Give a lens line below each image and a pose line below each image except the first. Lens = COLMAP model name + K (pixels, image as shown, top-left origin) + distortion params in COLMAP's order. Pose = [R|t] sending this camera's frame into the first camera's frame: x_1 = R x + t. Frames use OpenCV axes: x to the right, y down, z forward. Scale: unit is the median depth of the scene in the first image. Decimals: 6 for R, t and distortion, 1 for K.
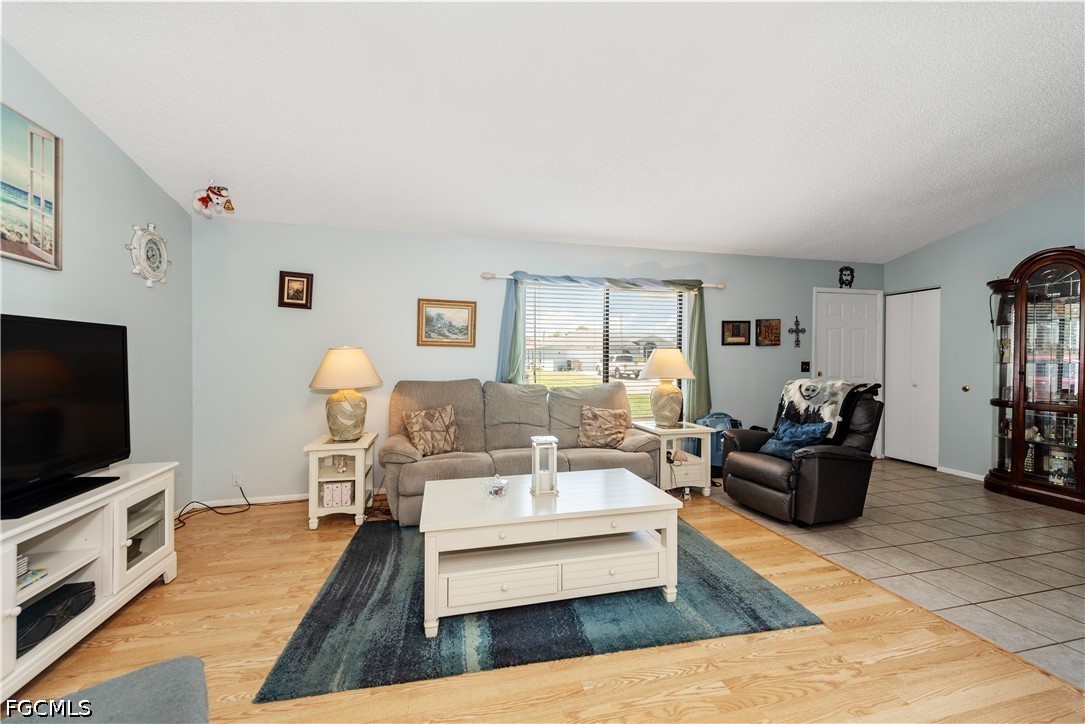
lens RADIAL K [[428.7, 0, 548.1], [0, 428.7, 365.0], [0, 0, 1]] dist [0.014331, -0.004191]
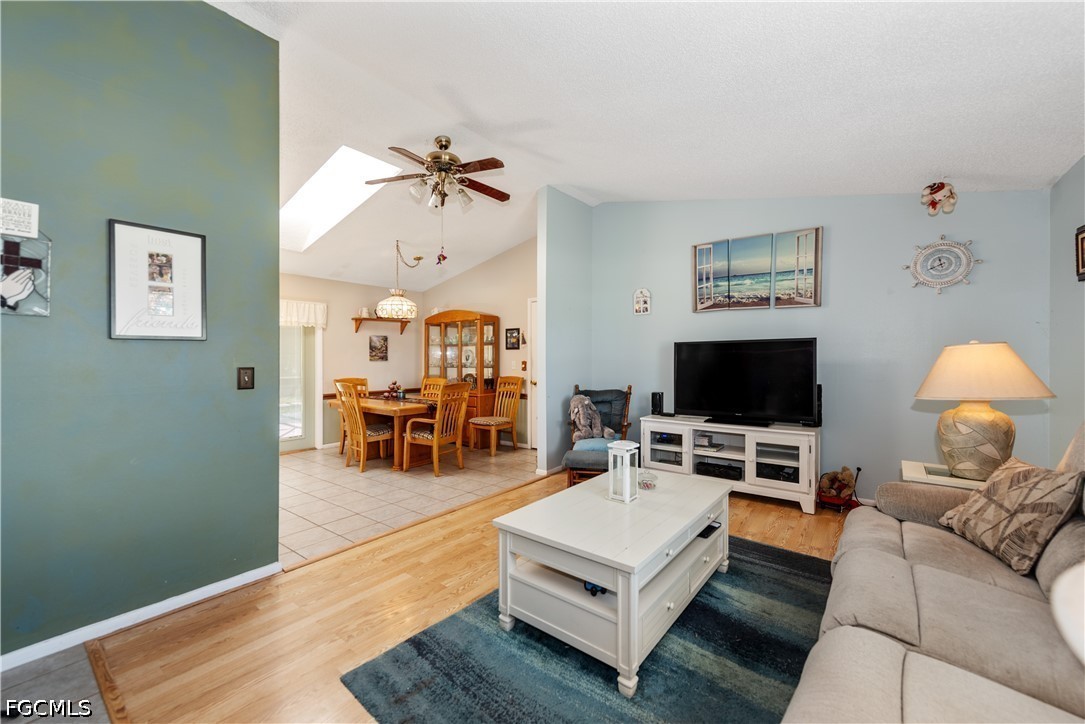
lens RADIAL K [[428.7, 0, 543.9], [0, 428.7, 363.3], [0, 0, 1]] dist [0.014331, -0.004191]
pose [[-0.790269, 0.012769, -0.612627, 0.508840], [-0.003807, 0.999661, 0.025747, -0.025394], [0.612748, 0.022680, -0.789953, 1.157871]]
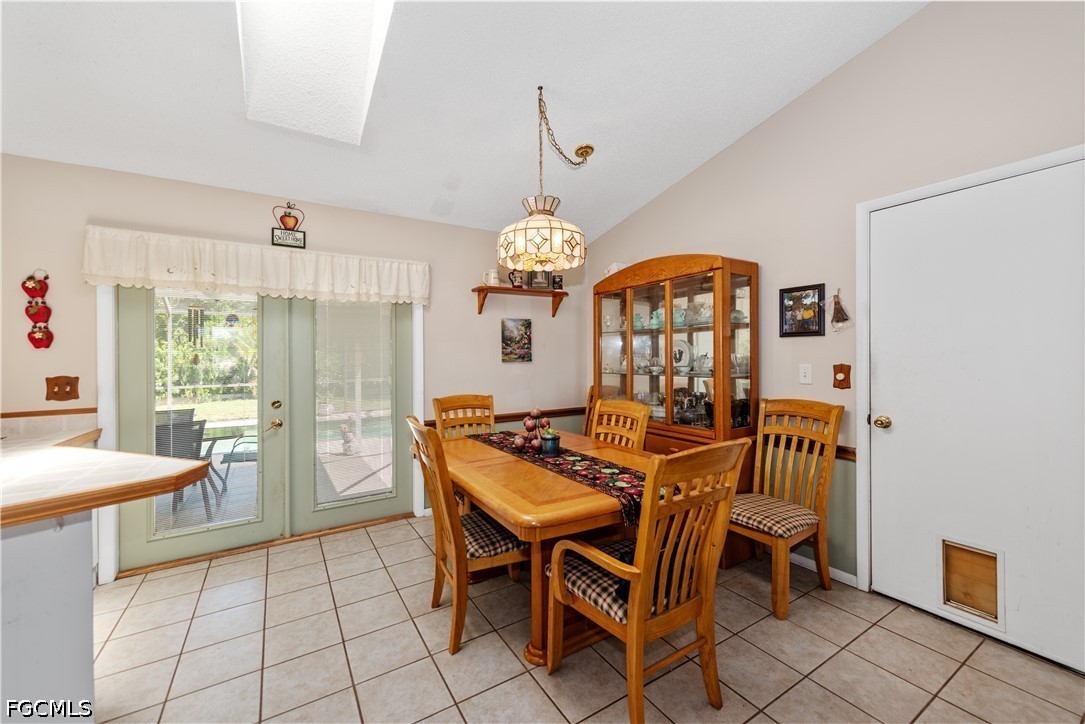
lens RADIAL K [[428.7, 0, 546.5], [0, 428.7, 359.3], [0, 0, 1]] dist [0.014331, -0.004191]
pose [[-0.951355, 0.015166, -0.307723, 0.163909], [0.007670, 0.999644, 0.025554, -0.018892], [0.308001, 0.021951, -0.951133, 0.216863]]
